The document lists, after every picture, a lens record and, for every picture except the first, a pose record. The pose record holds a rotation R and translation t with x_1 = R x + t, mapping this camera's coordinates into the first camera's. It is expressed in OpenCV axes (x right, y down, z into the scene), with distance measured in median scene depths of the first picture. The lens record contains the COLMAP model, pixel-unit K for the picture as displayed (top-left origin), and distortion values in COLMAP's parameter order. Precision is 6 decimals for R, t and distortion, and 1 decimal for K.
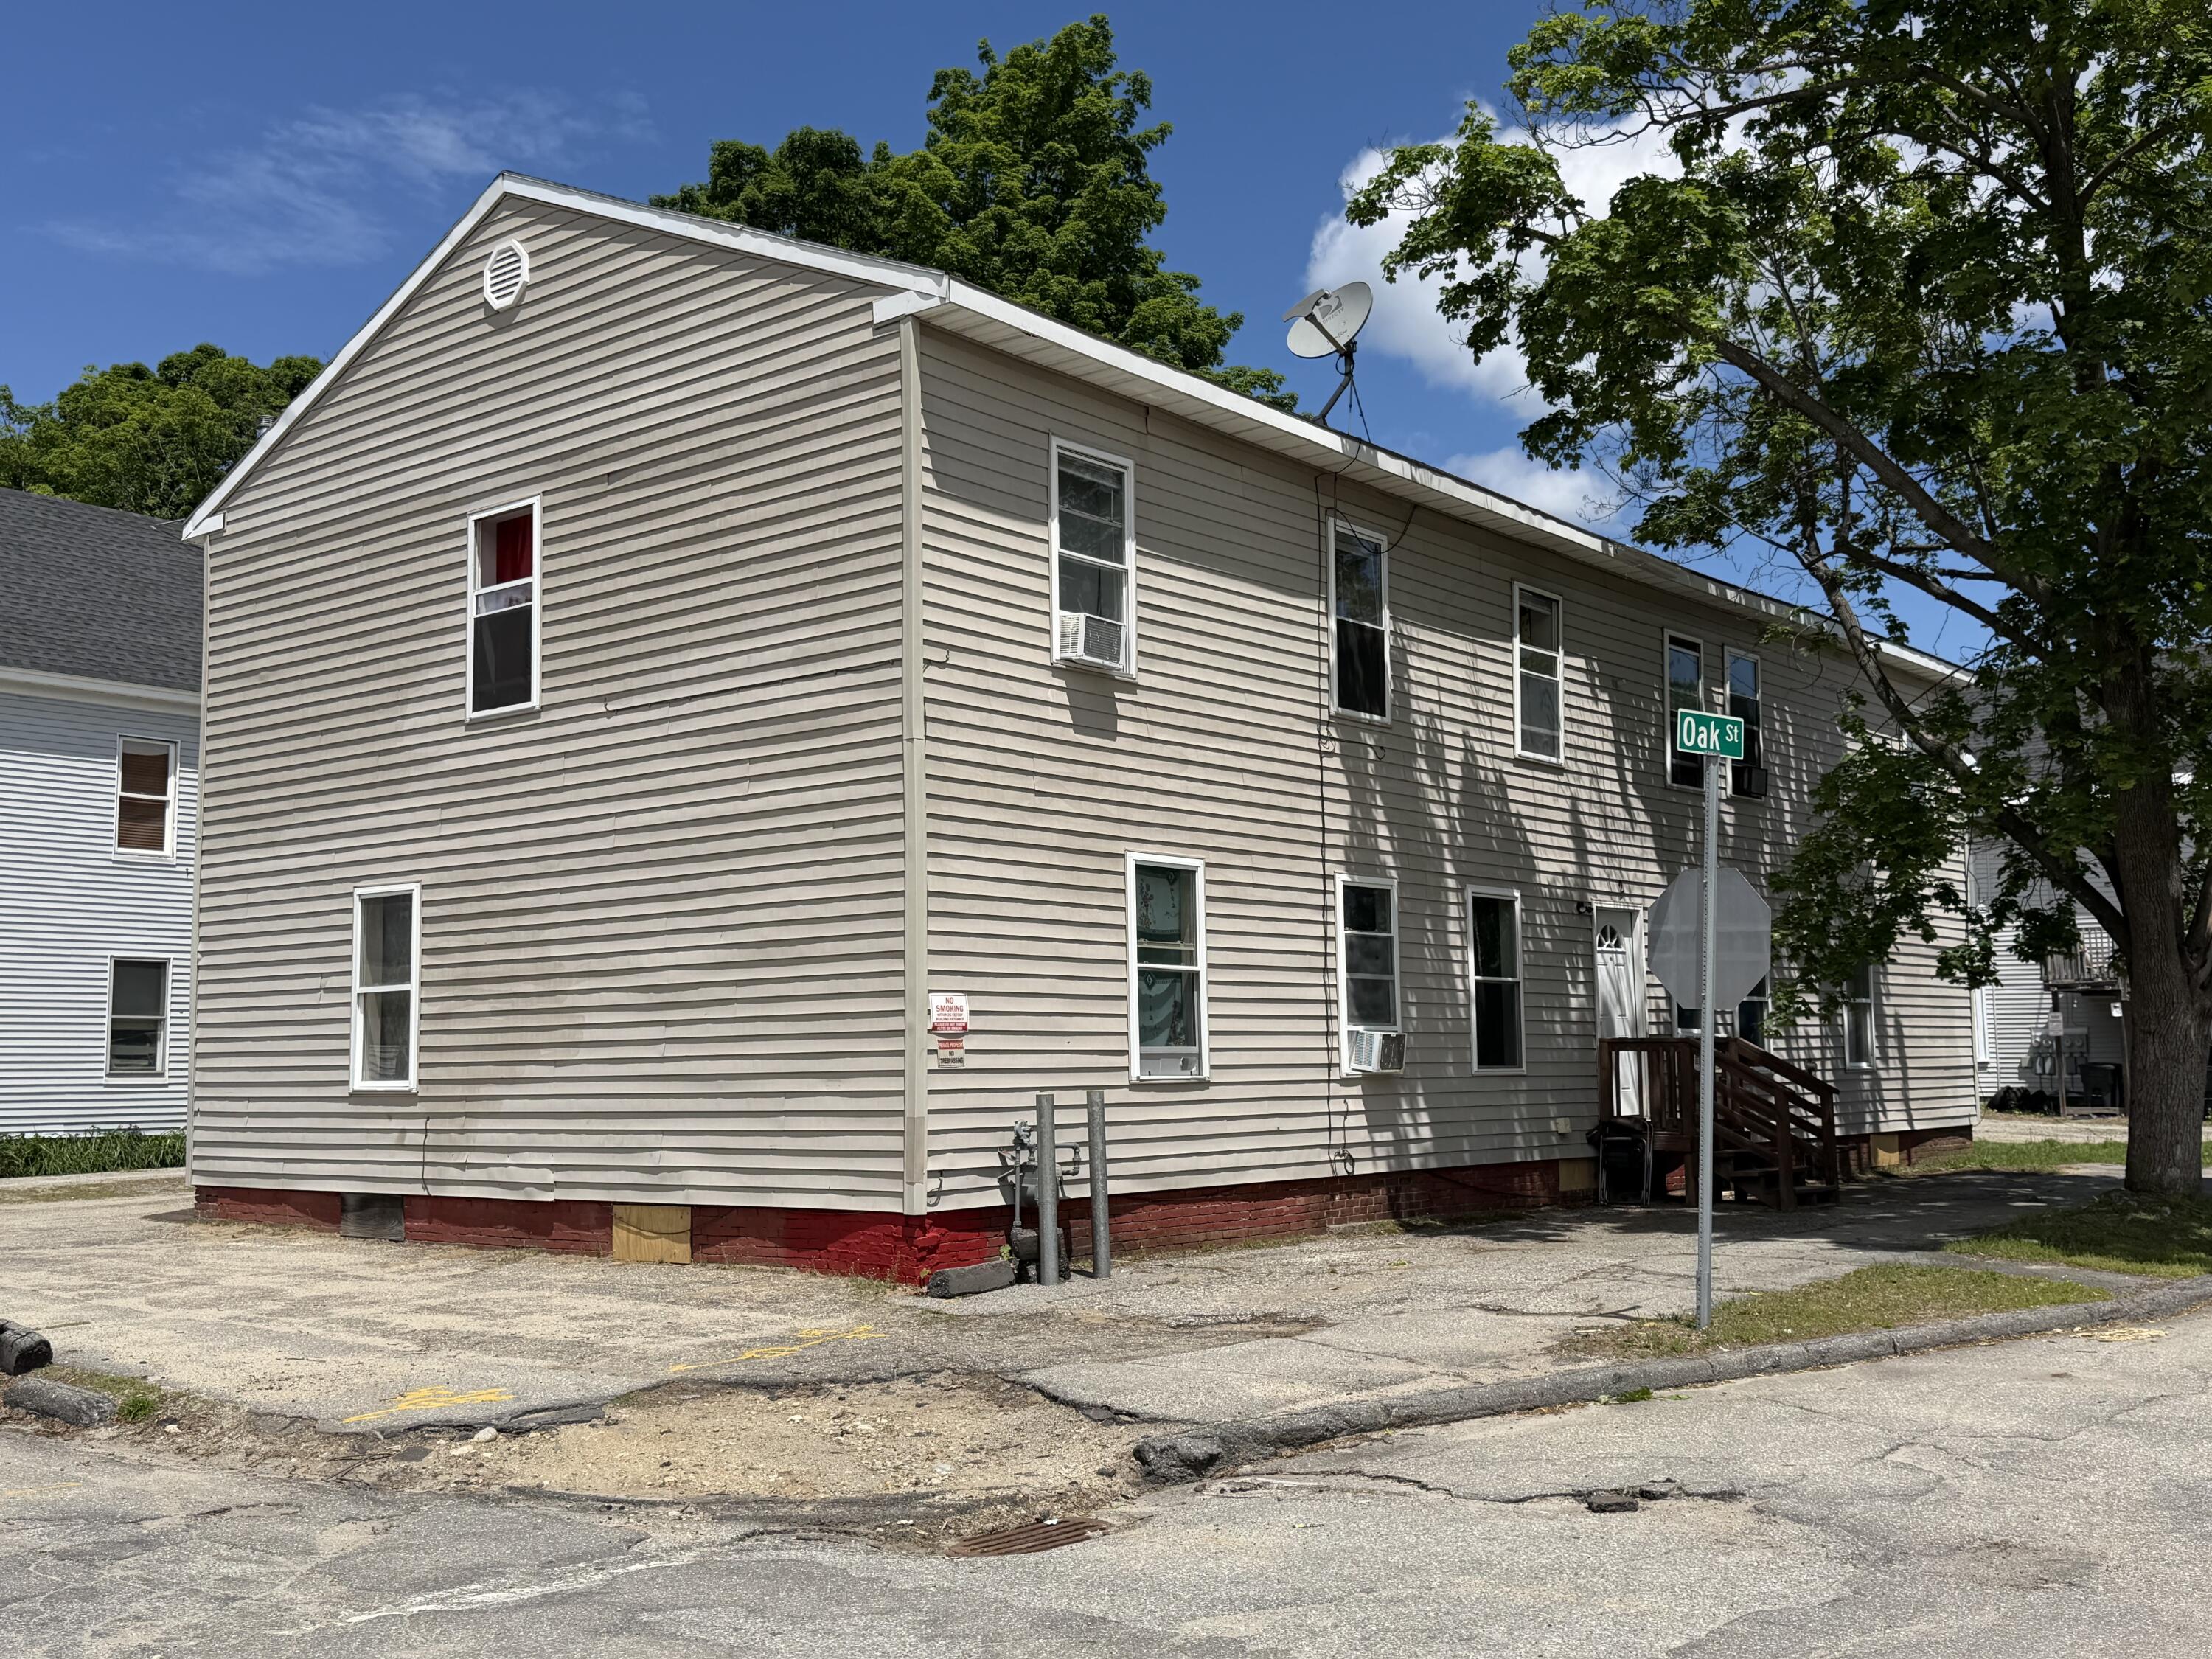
lens RADIAL K [[2174.6, 0, 1106.0], [0, 2174.6, 829.5], [0, 0, 1]] dist [0.197589, -0.449070]
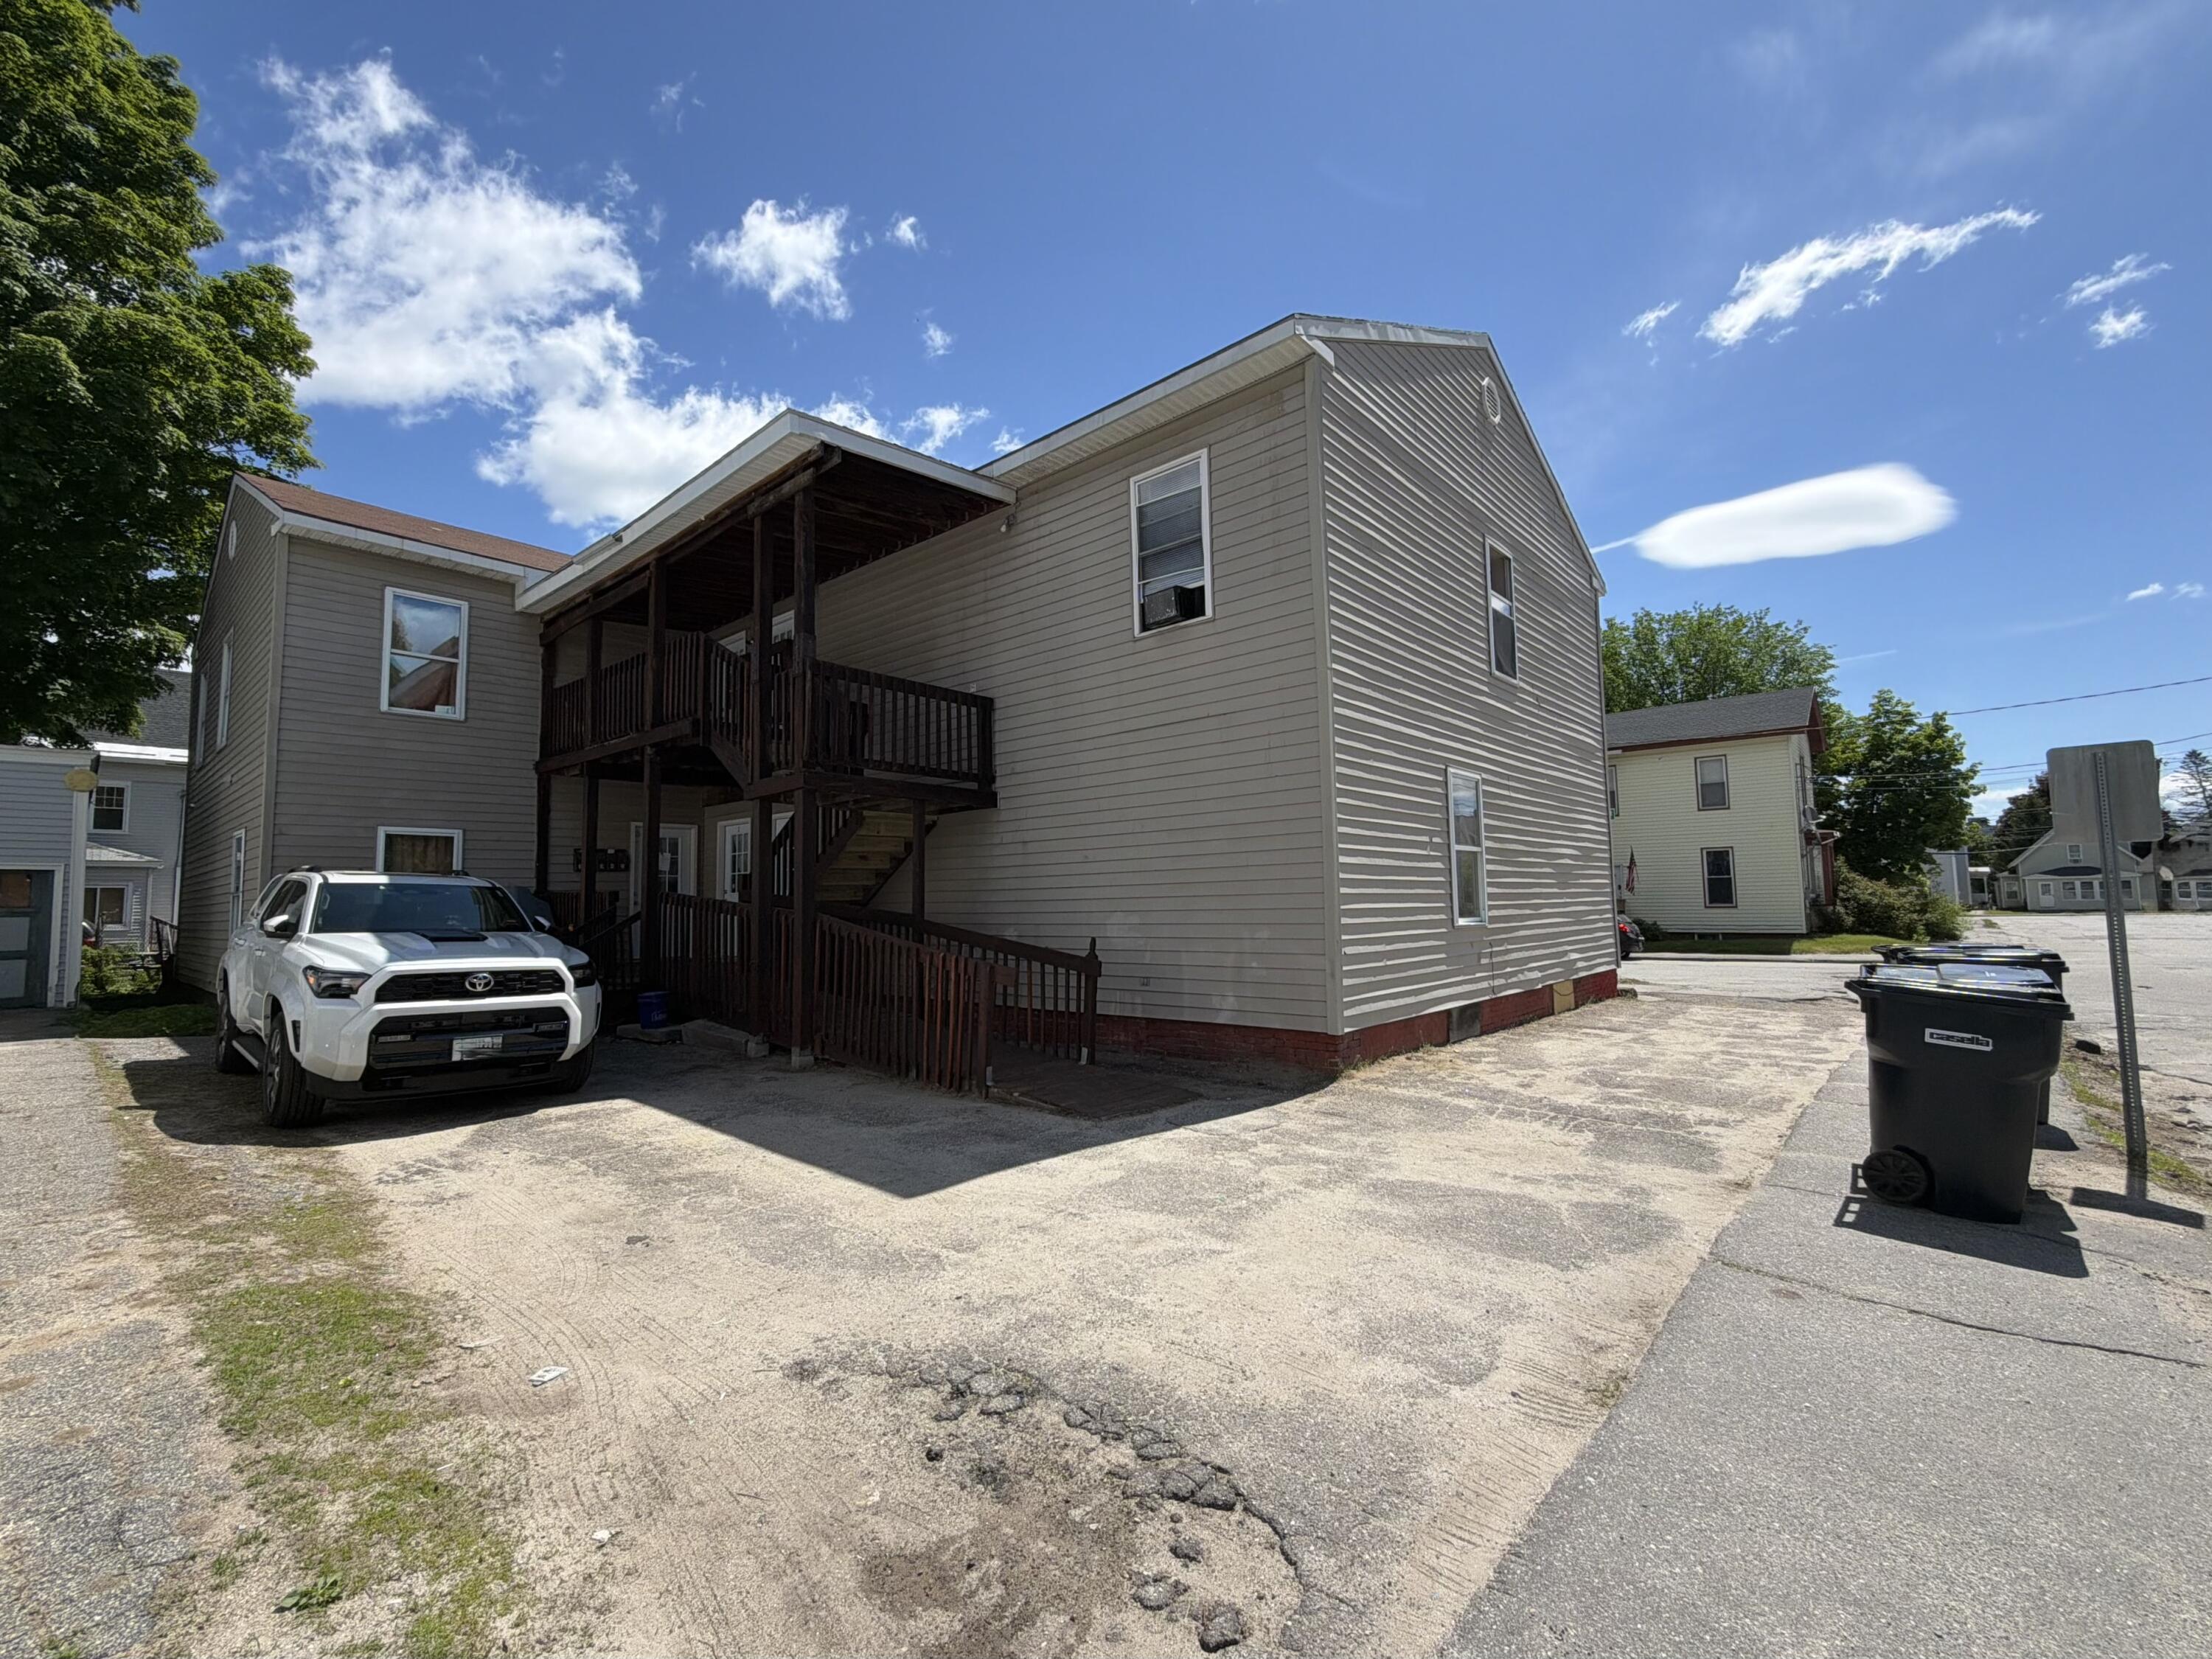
lens RADIAL K [[954.6, 0, 1101.4], [0, 954.6, 826.4], [0, 0, 1]] dist [-0.001088, -0.000194]
pose [[0.036111, 0.093436, 0.994970, -0.914891], [-0.089832, 0.991893, -0.089886, 0.131501], [-0.995302, -0.086134, 0.044212, 1.208062]]
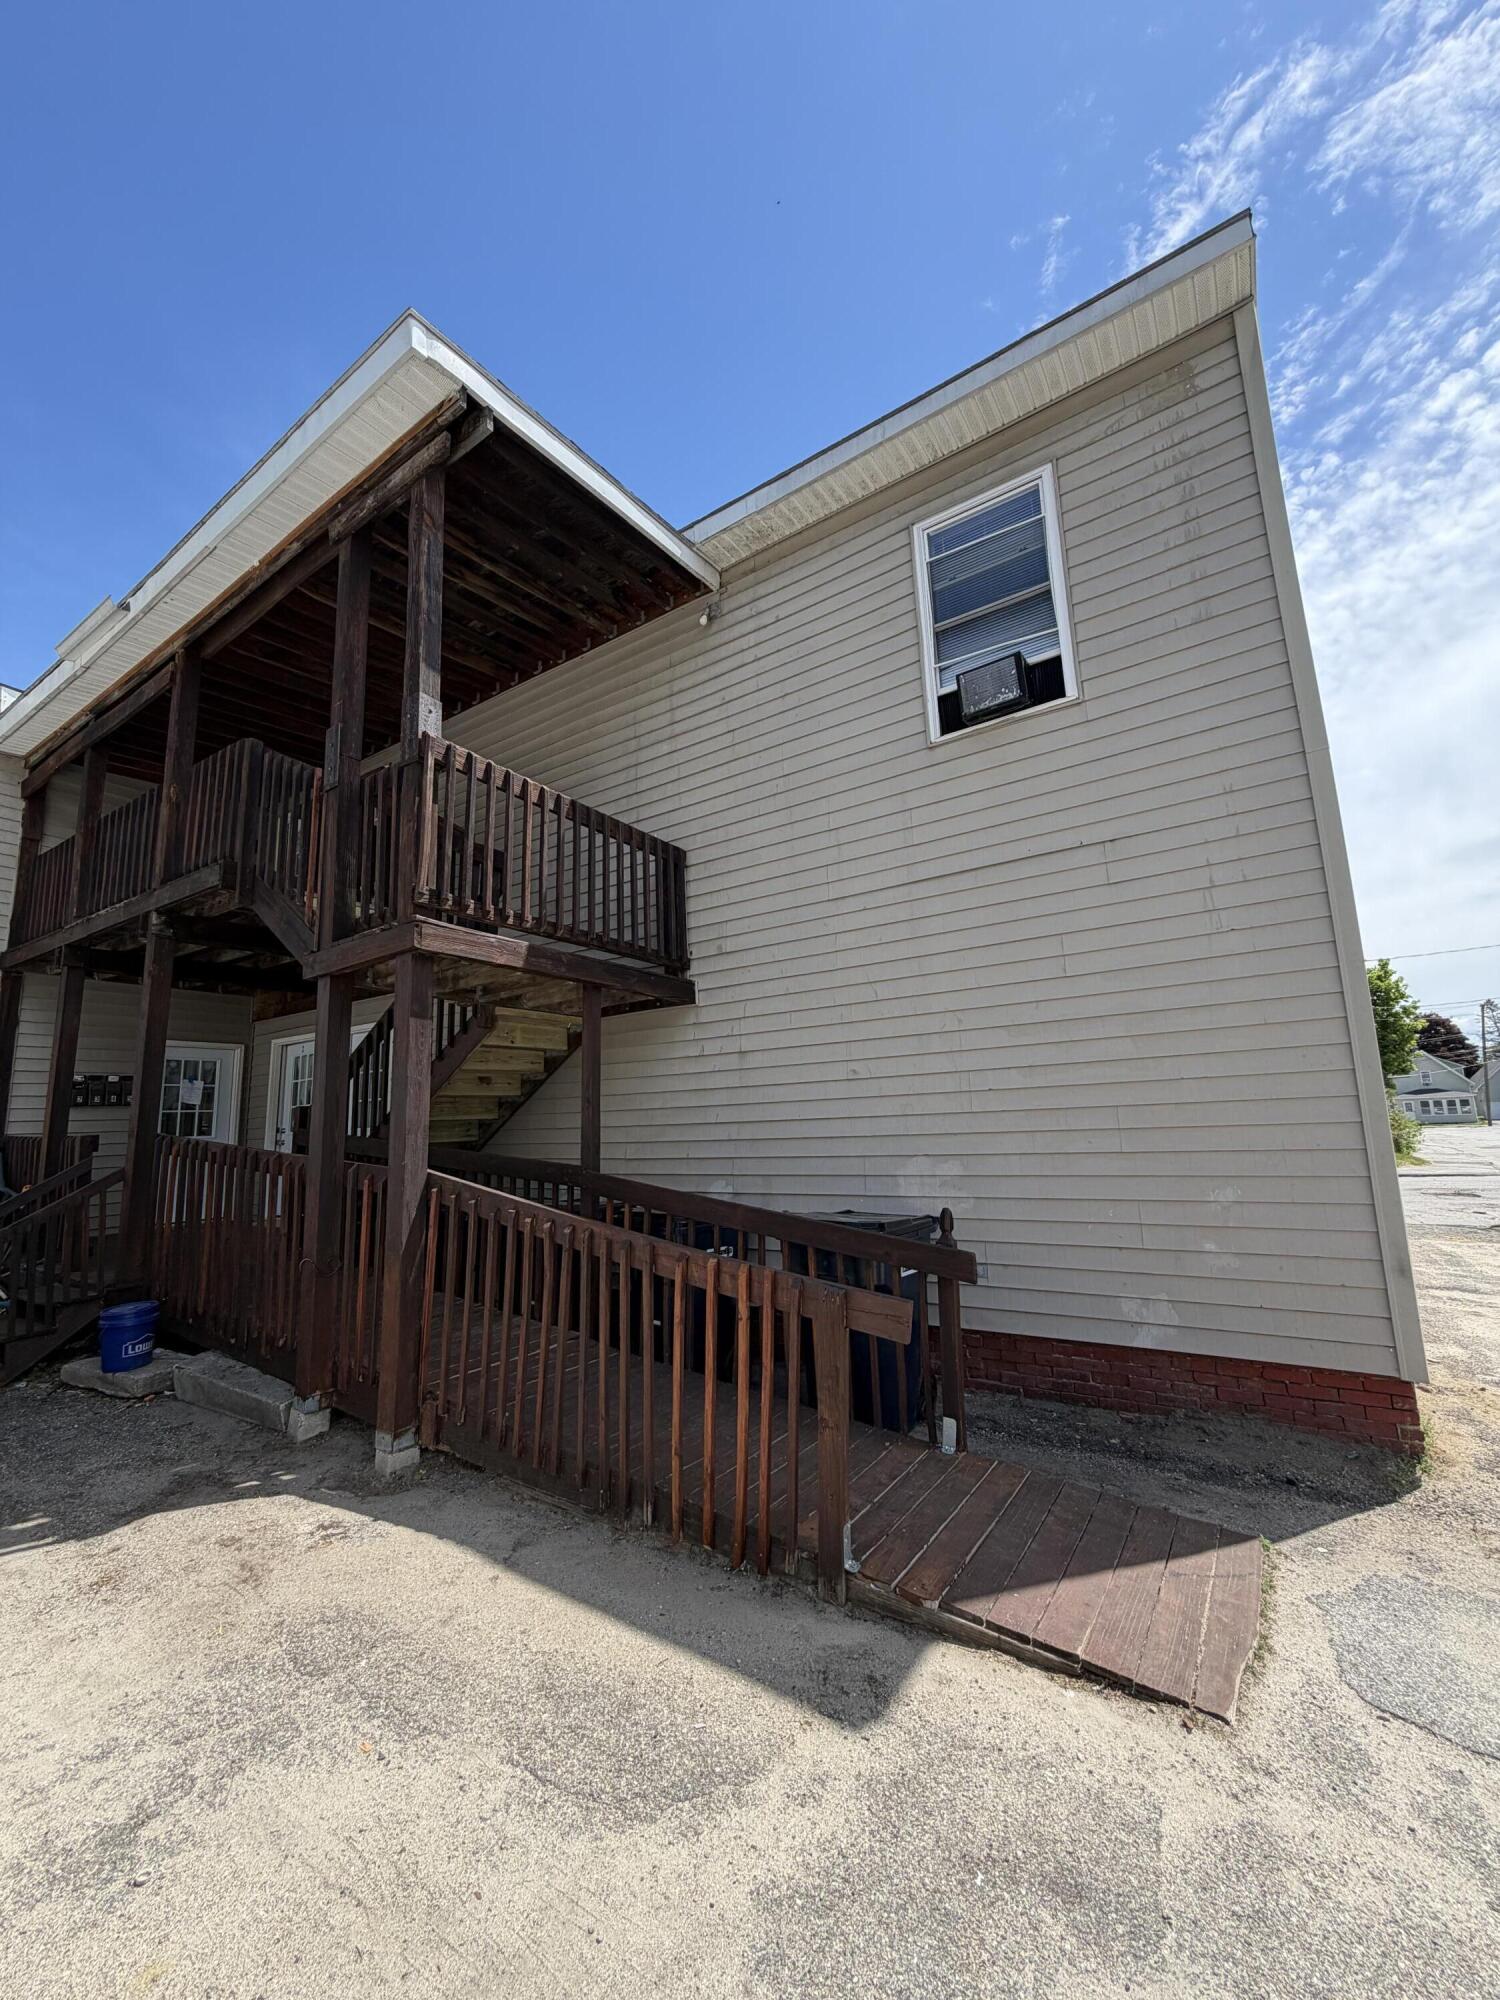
lens RADIAL K [[797.3, 0, 747.9], [0, 797.3, 991.8], [0, 0, 1]] dist [0.000493, -0.000181]
pose [[-0.101555, 0.182537, 0.977940, -0.659977], [-0.070905, 0.979194, -0.190134, 0.130931], [-0.992300, -0.088650, -0.086499, 1.309933]]
